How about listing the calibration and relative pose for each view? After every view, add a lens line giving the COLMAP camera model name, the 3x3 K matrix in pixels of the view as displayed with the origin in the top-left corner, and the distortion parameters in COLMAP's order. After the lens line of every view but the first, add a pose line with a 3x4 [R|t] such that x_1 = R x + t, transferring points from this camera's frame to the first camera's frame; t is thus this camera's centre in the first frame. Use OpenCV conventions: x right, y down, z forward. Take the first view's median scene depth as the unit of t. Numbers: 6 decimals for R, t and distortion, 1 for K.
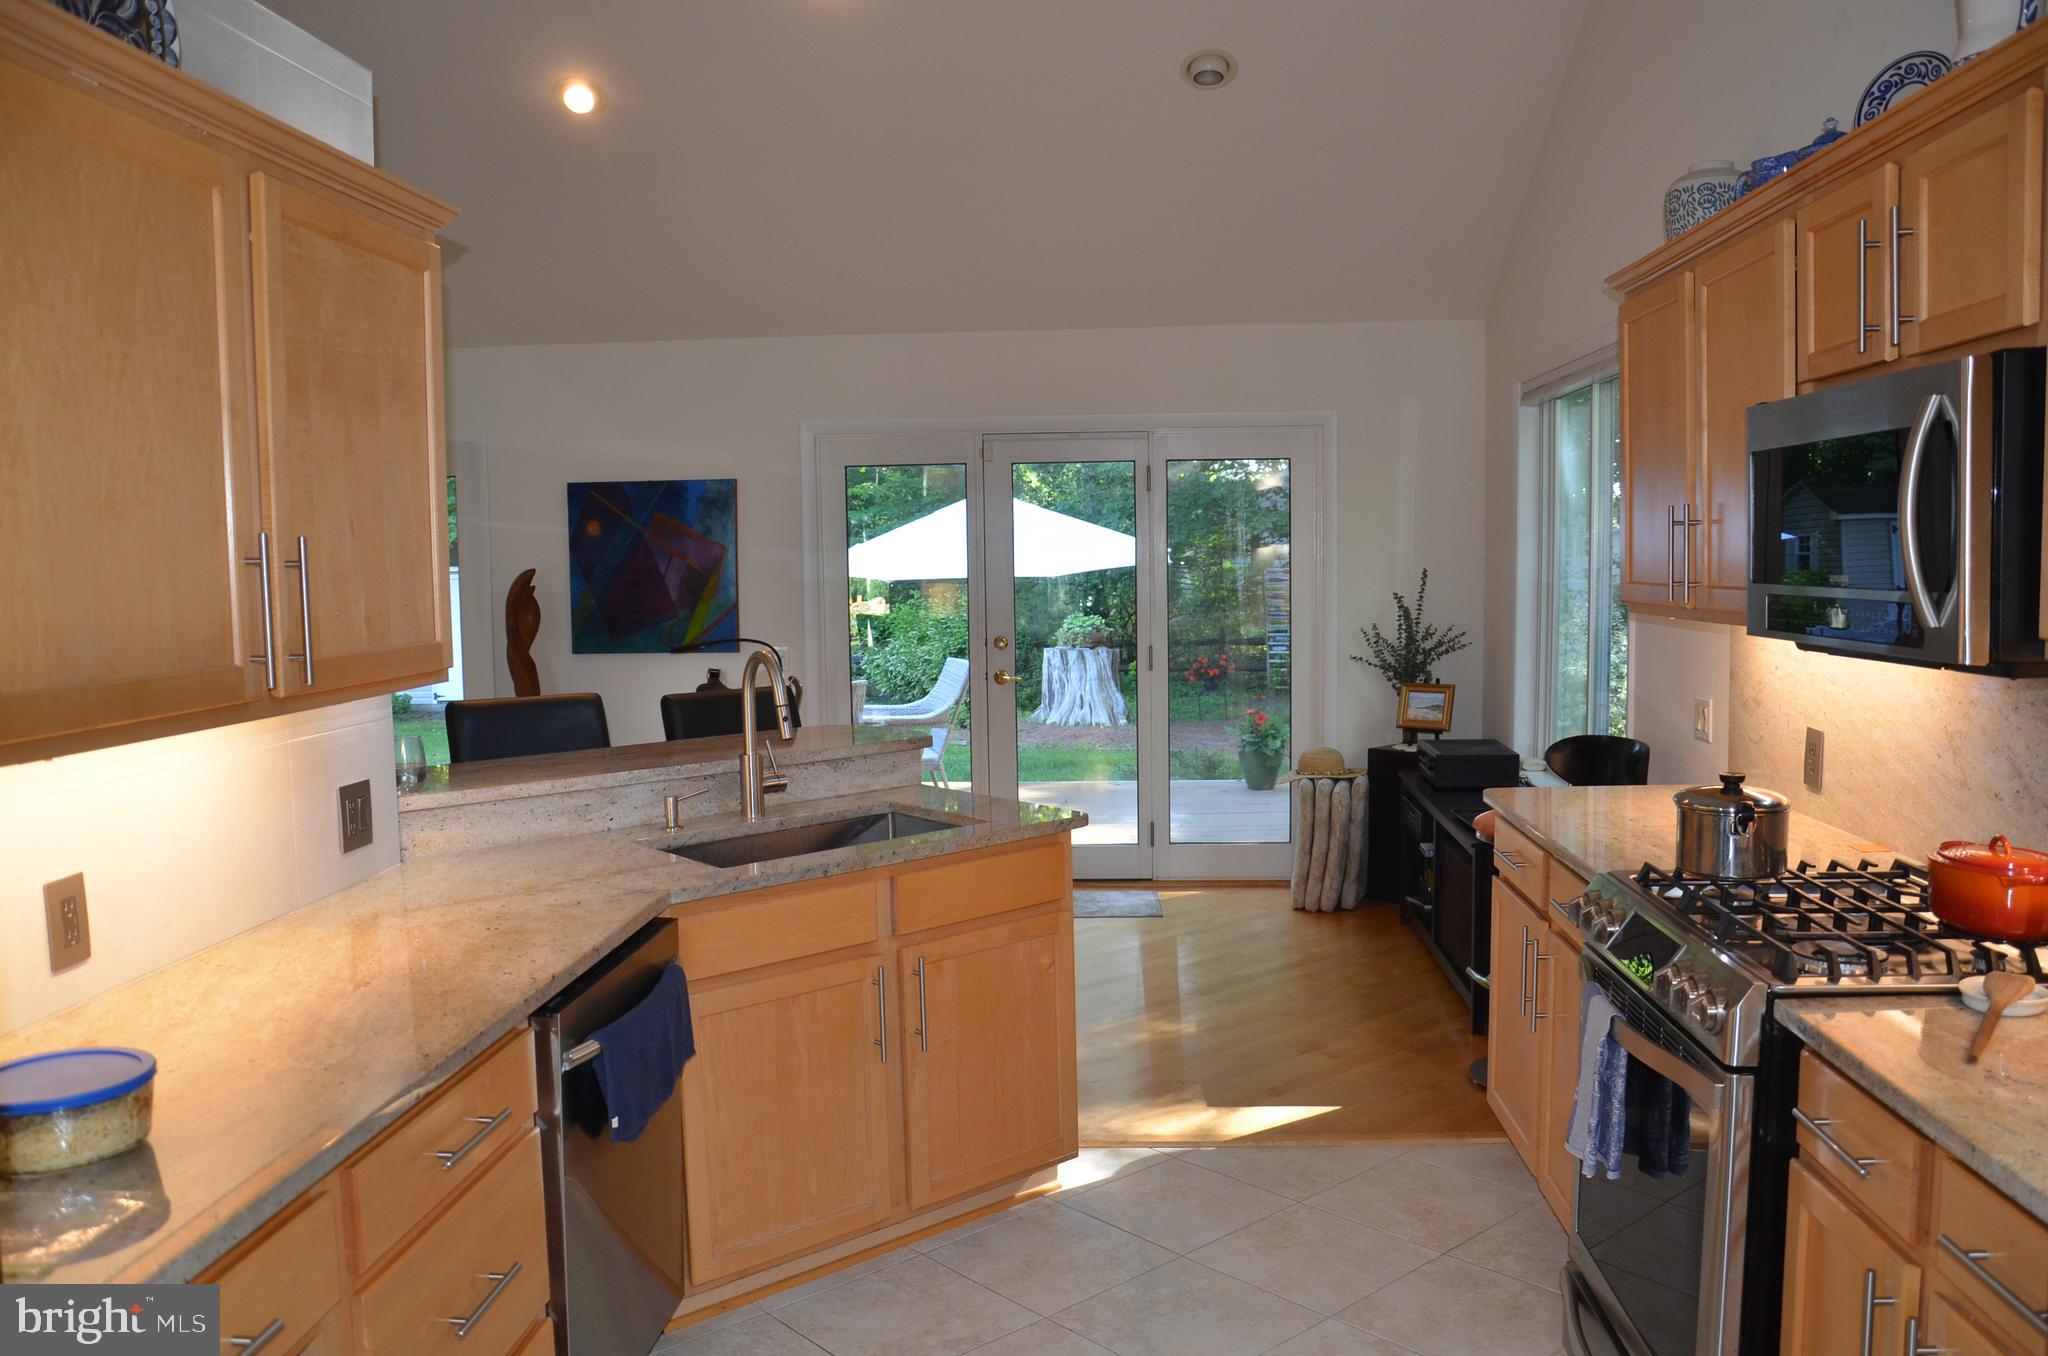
lens RADIAL K [[1604.7, 0, 1039.1], [0, 1604.7, 715.7], [0, 0, 1]] dist [-0.152228, 0.119563]
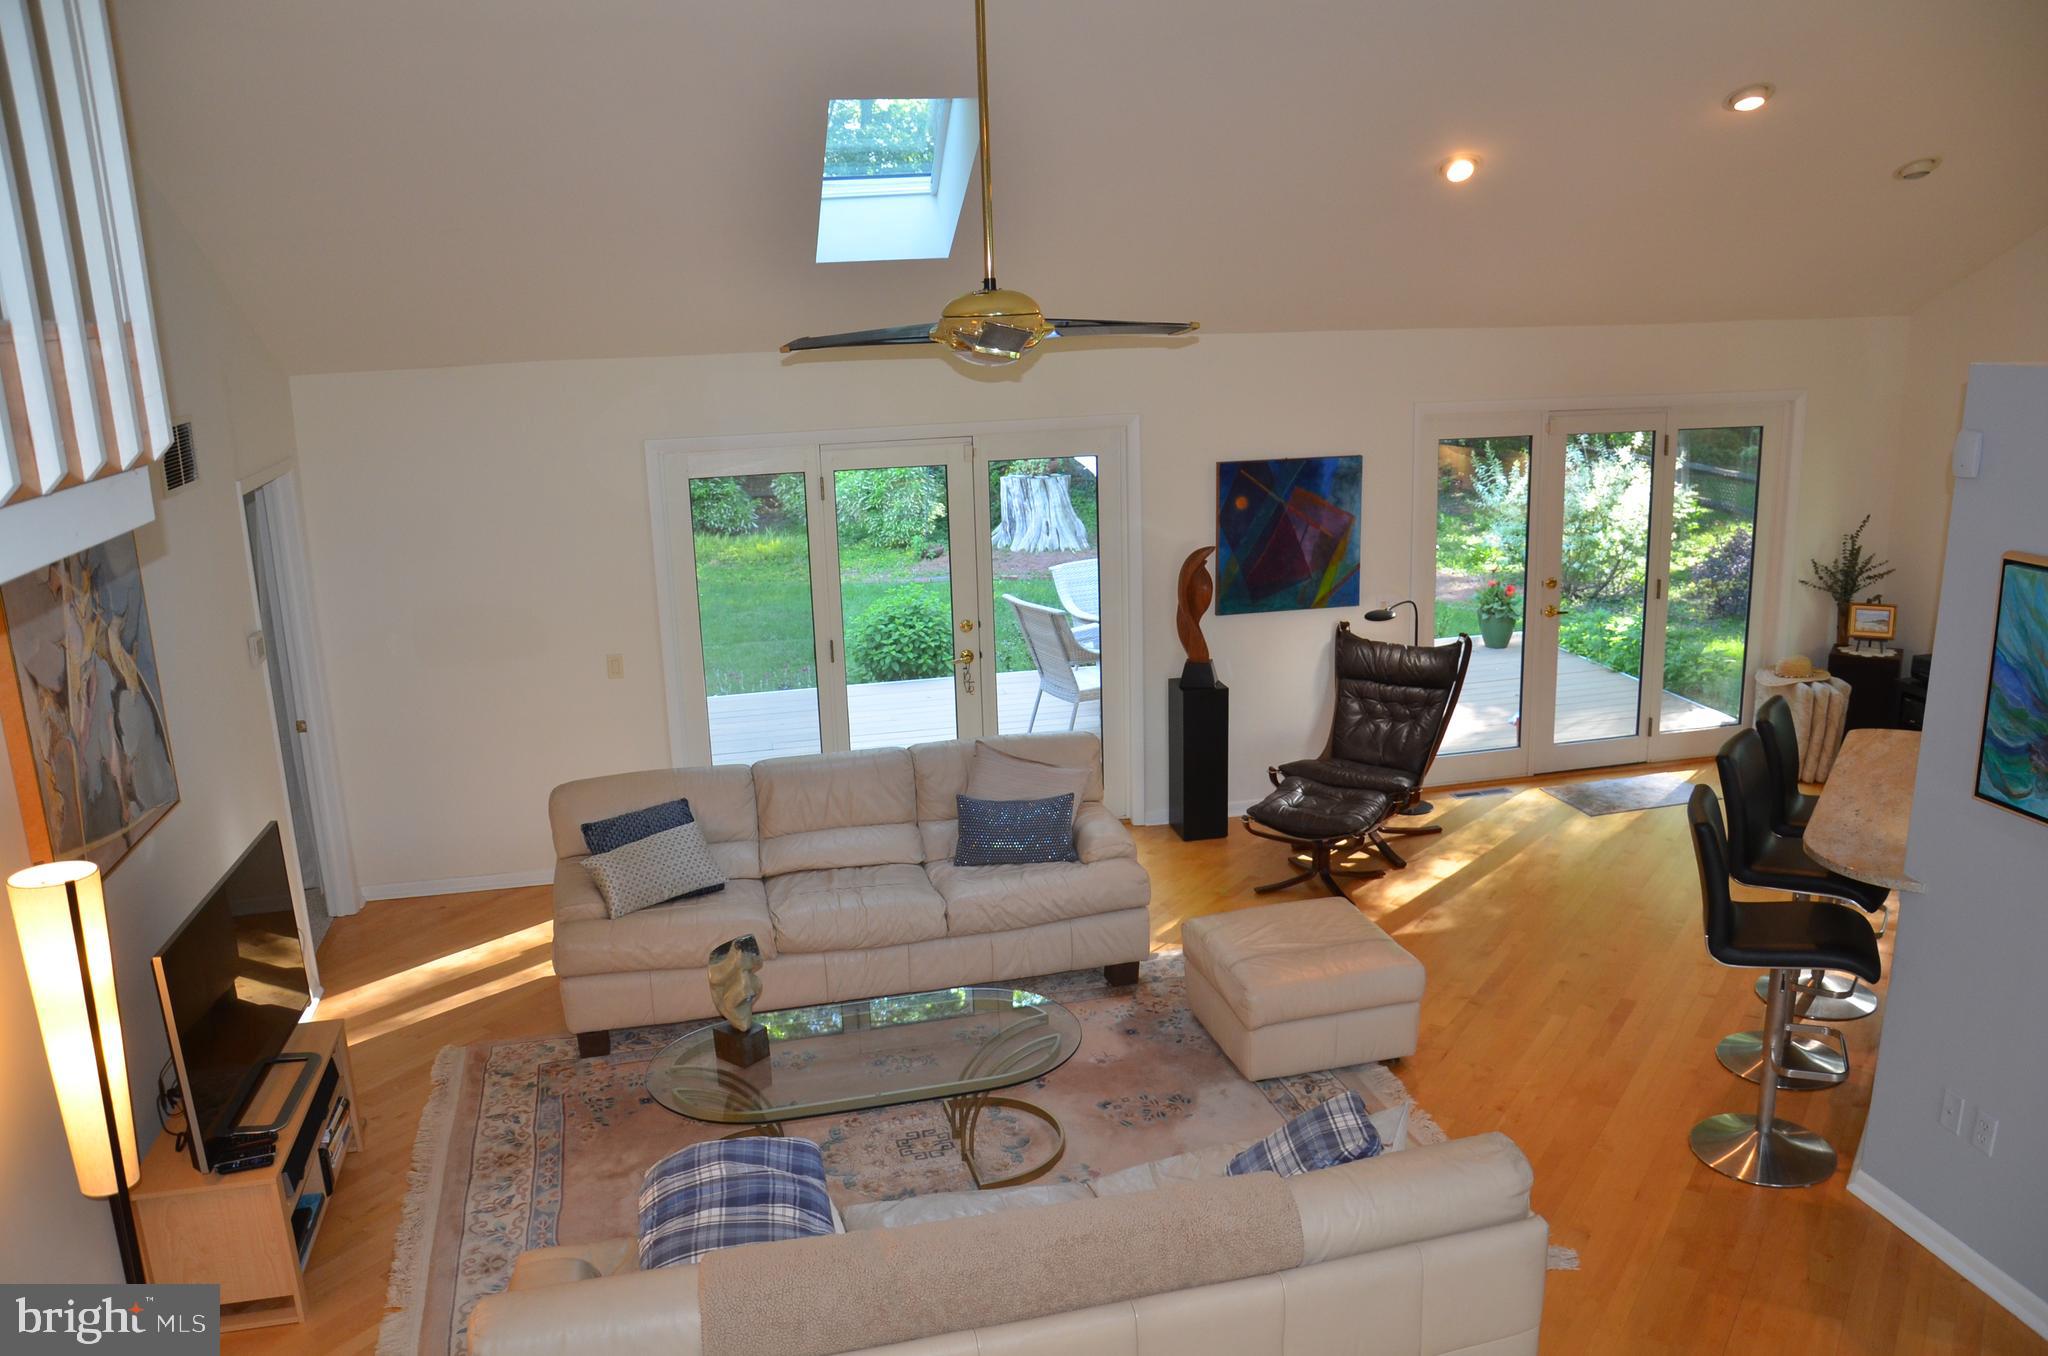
lens RADIAL K [[1604.7, 0, 1039.1], [0, 1604.7, 715.7], [0, 0, 1]] dist [-0.152228, 0.119563]
pose [[0.963670, -0.085545, 0.253025, -0.771968], [0.045384, 0.985991, 0.160503, -0.170258], [-0.263211, -0.143188, 0.954053, -0.054557]]
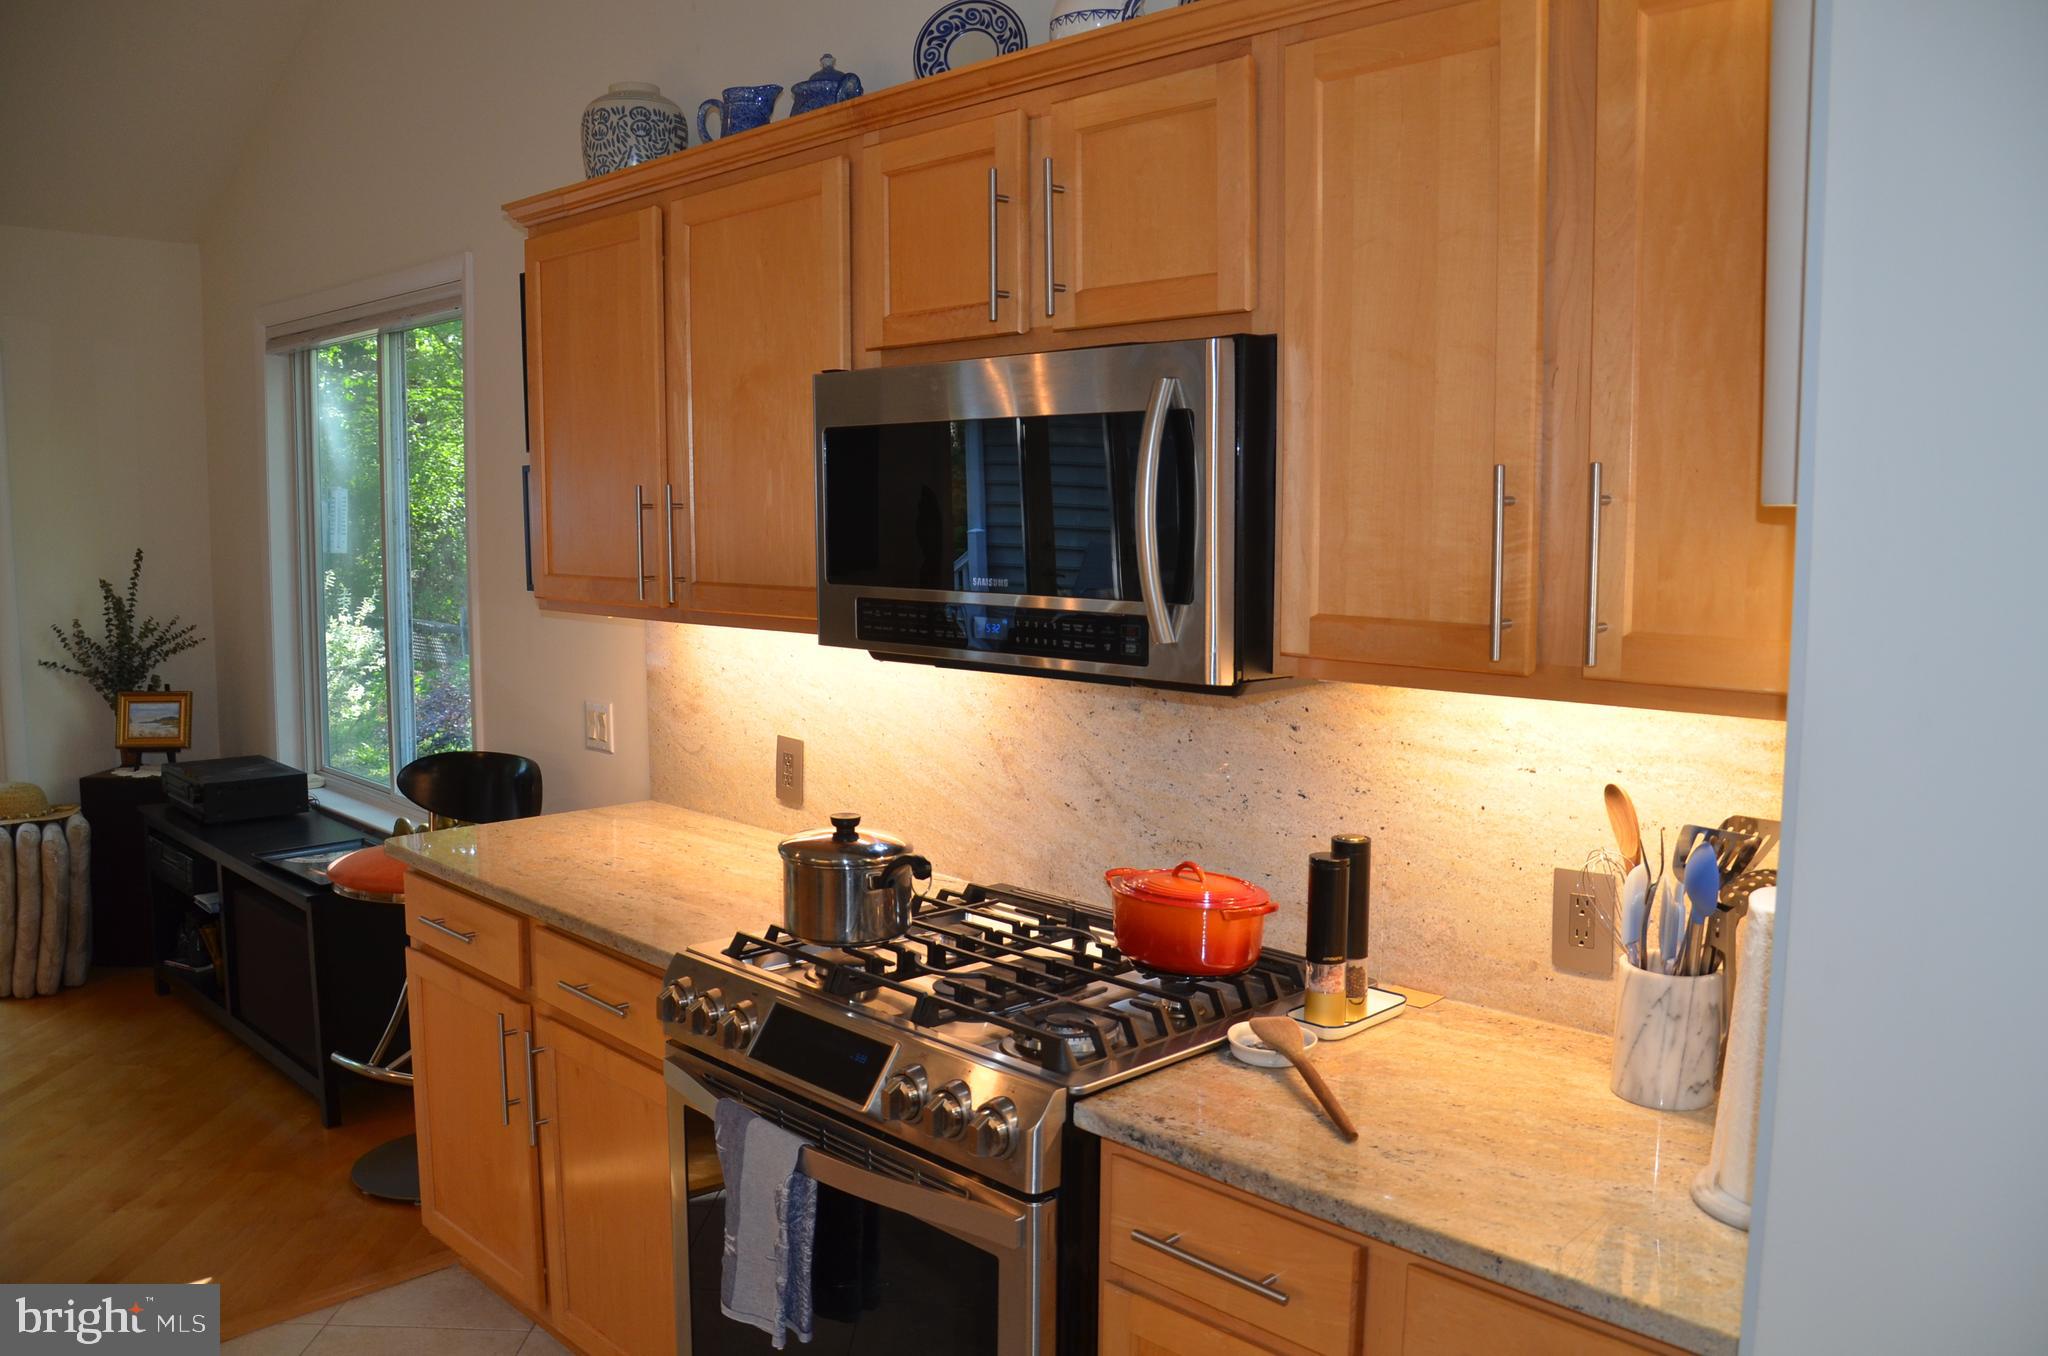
lens RADIAL K [[1604.7, 0, 1039.1], [0, 1604.7, 715.7], [0, 0, 1]] dist [-0.152228, 0.119563]
pose [[0.659513, -0.071354, 0.748299, -0.049605], [0.055326, 0.997392, 0.046346, -0.019969], [-0.749655, 0.010835, 0.661741, 0.145089]]
